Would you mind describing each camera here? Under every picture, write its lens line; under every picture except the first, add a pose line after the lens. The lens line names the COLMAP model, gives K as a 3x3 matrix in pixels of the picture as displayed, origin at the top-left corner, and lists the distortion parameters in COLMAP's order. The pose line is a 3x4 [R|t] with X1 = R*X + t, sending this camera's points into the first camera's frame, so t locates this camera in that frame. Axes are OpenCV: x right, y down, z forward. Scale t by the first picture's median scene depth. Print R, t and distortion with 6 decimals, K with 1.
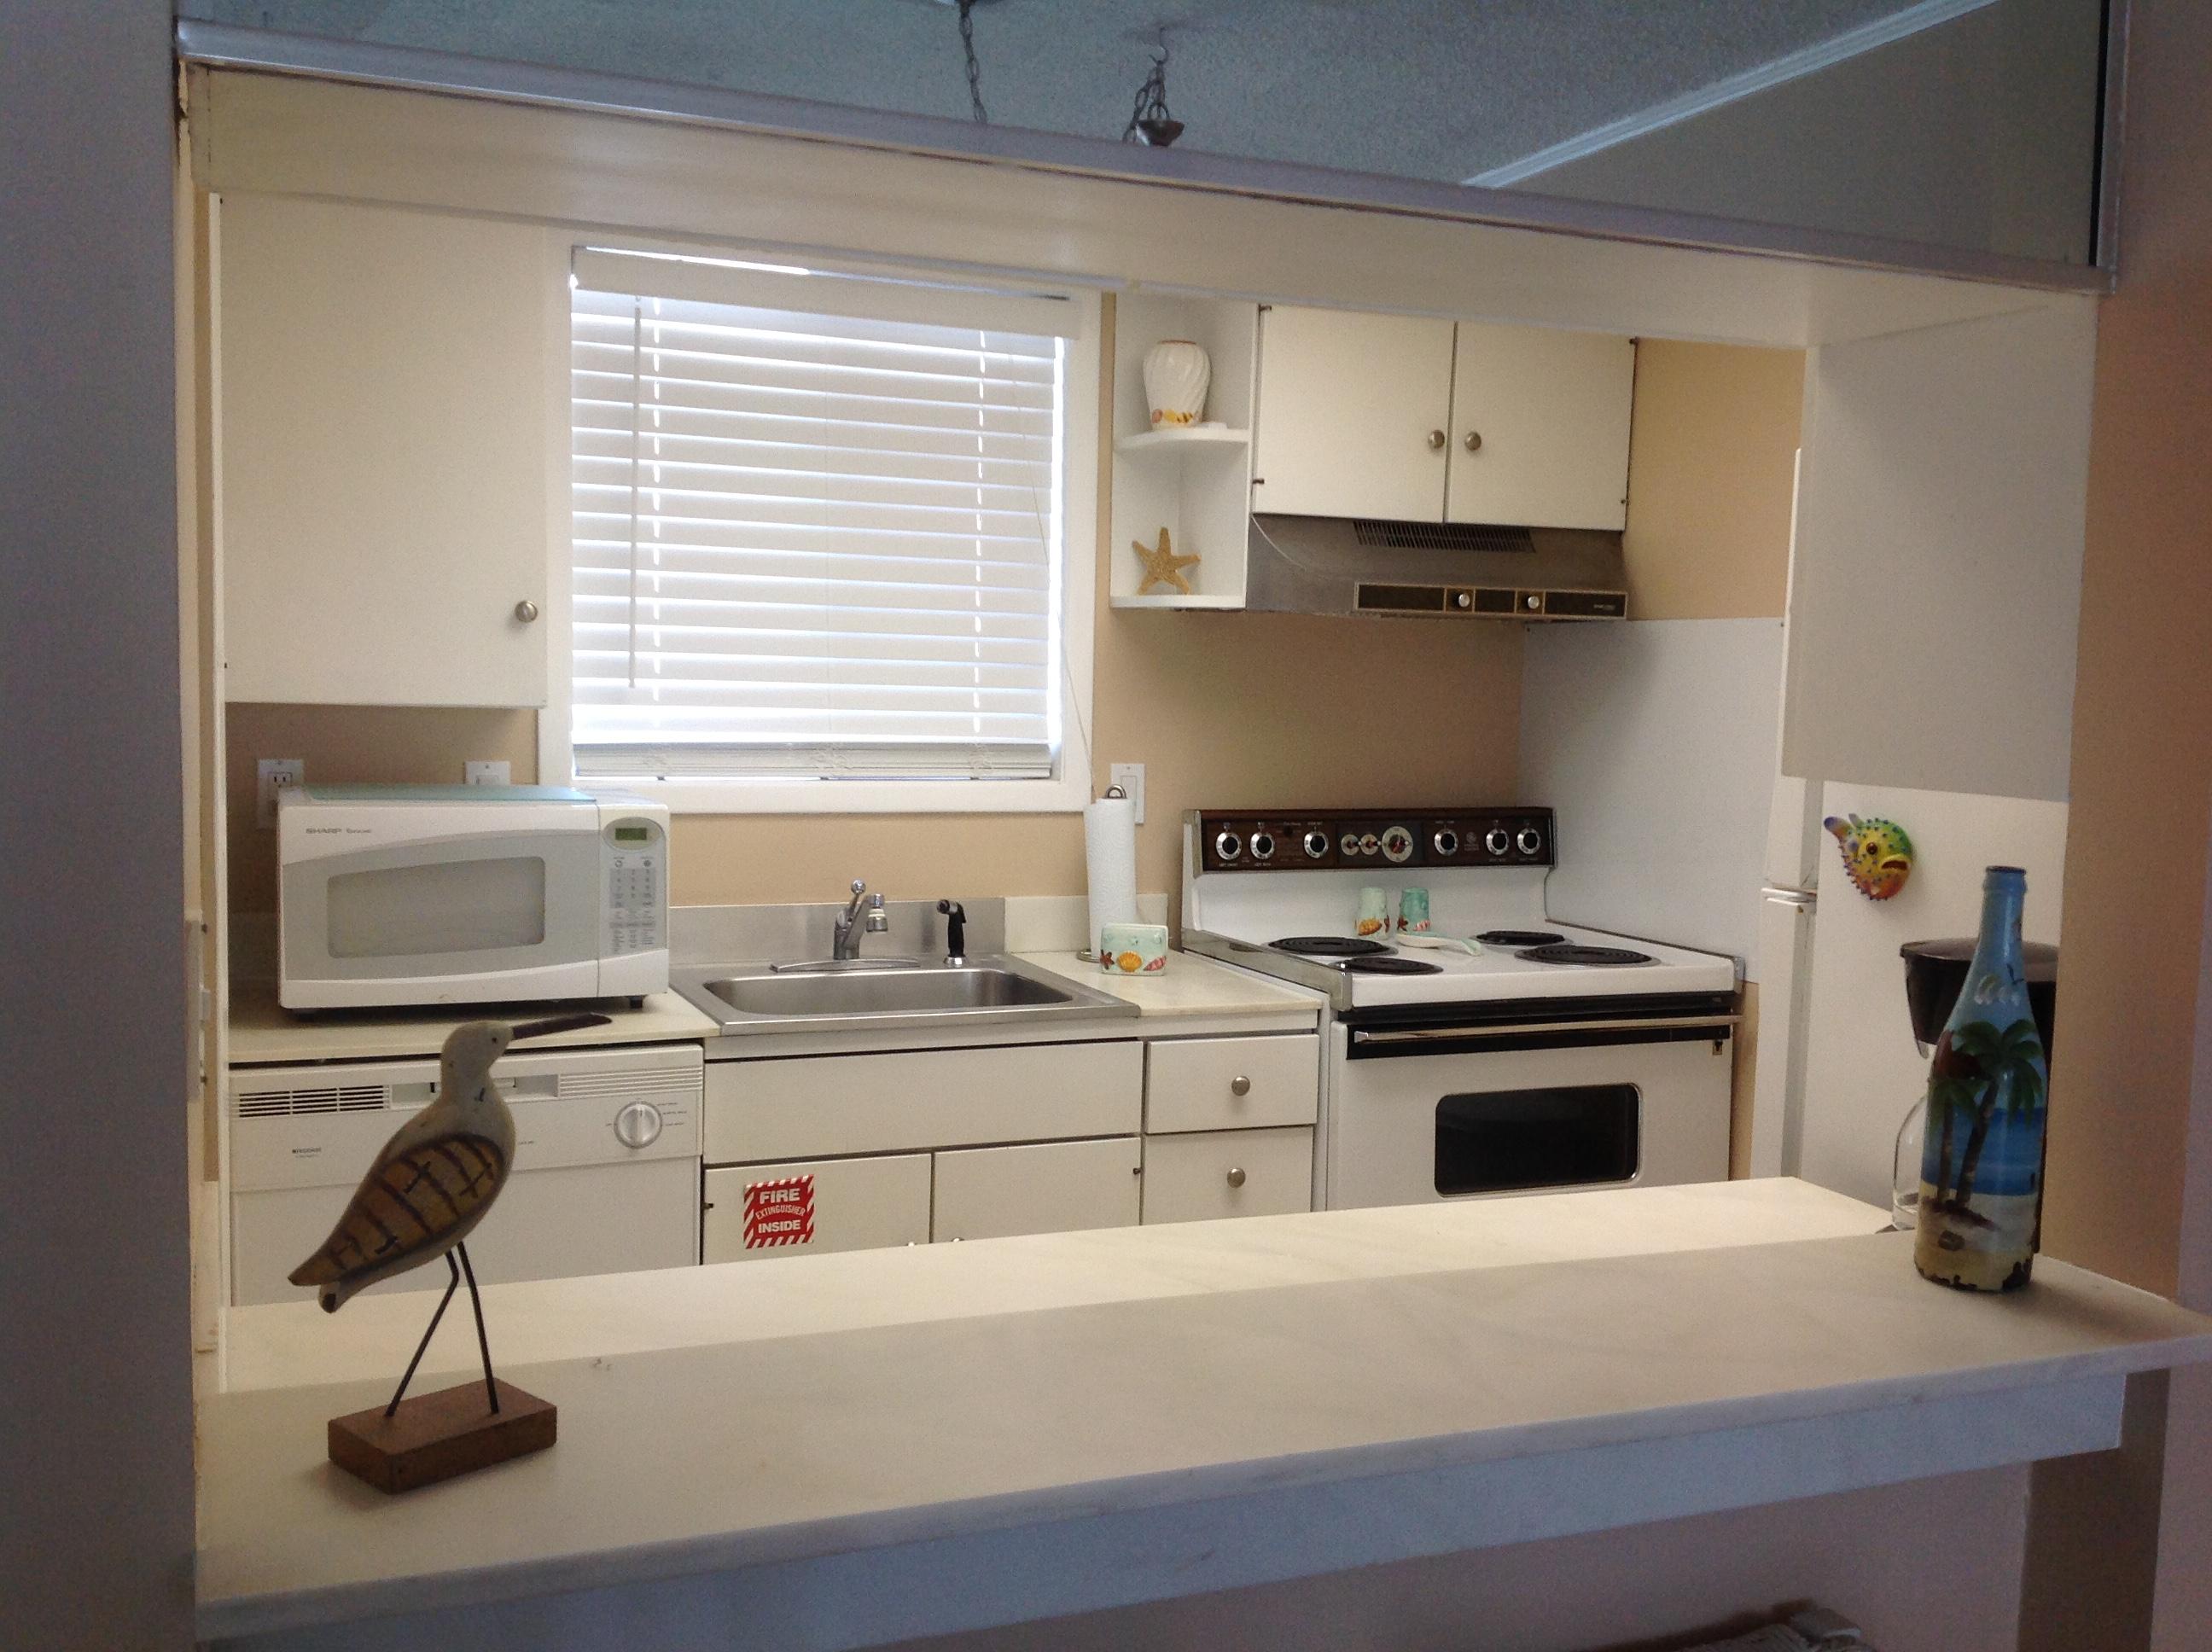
lens RADIAL K [[2059.1, 0, 1106.6], [0, 2059.1, 837.7], [0, 0, 1]] dist [0.202997, -0.510471]
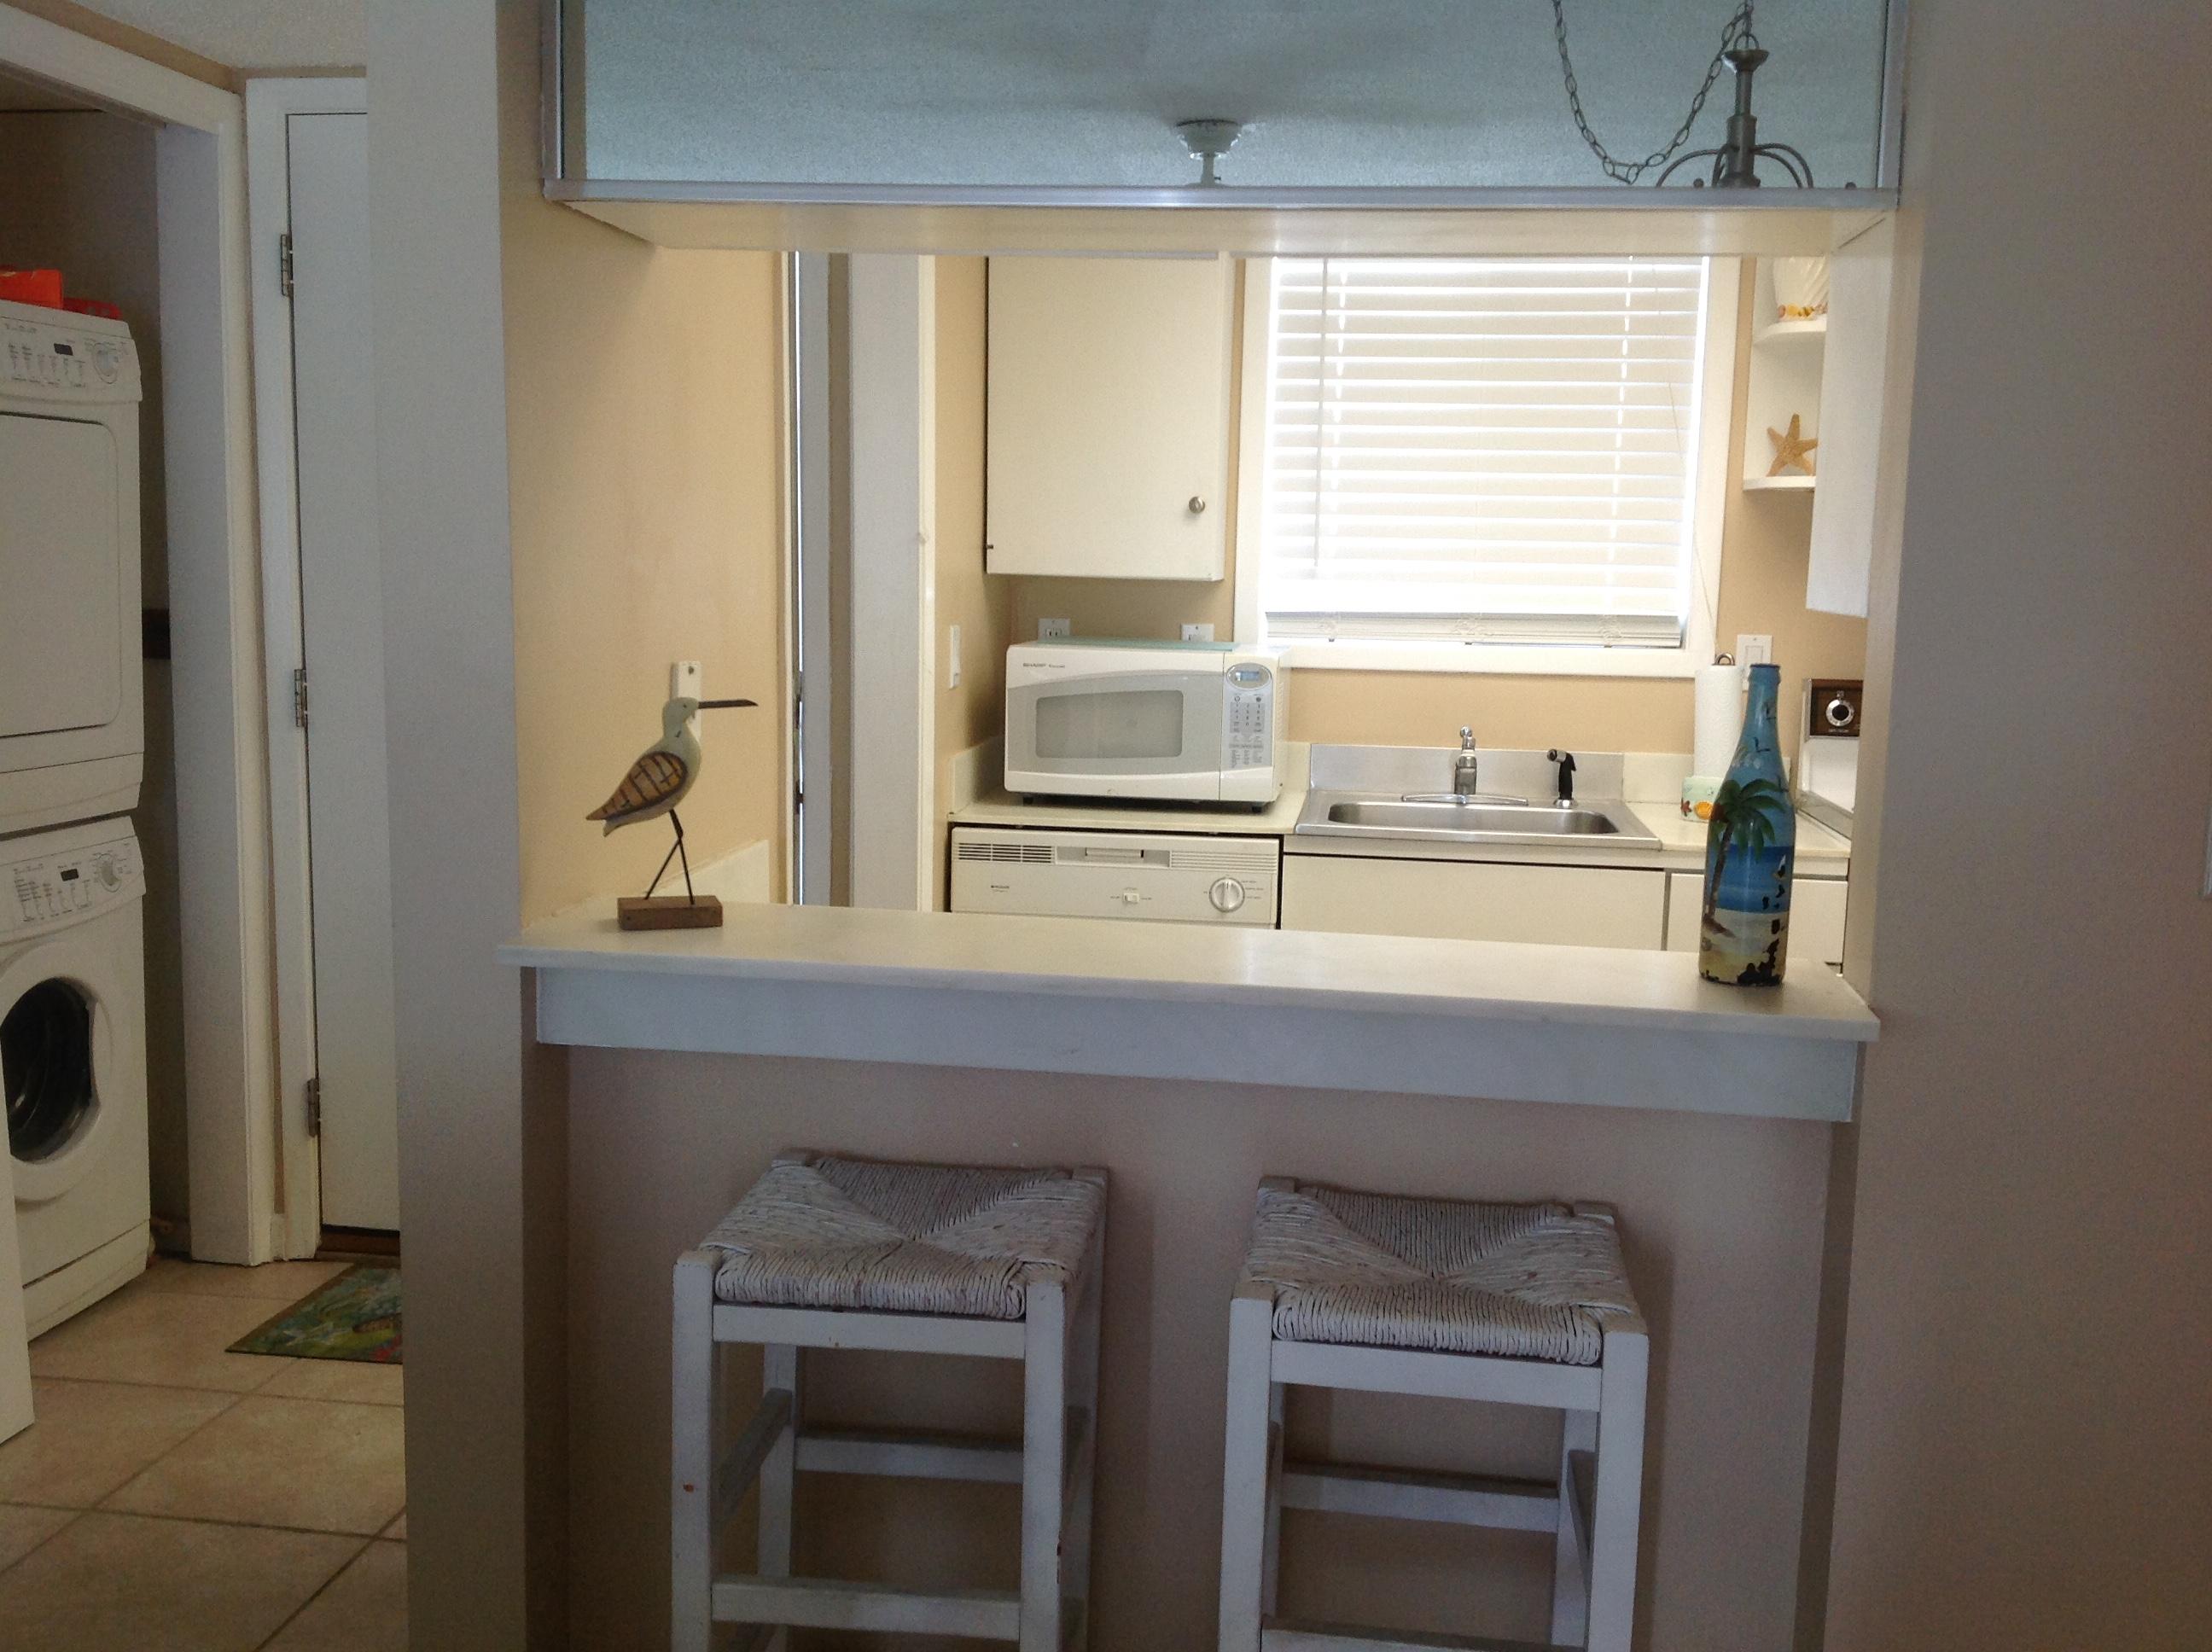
lens RADIAL K [[2059.1, 0, 1106.6], [0, 2059.1, 837.7], [0, 0, 1]] dist [0.202997, -0.510471]
pose [[0.861986, 0.065679, -0.502659, 0.309791], [-0.044592, 0.997552, 0.053874, 0.029609], [0.504967, -0.024024, 0.862804, -0.140101]]
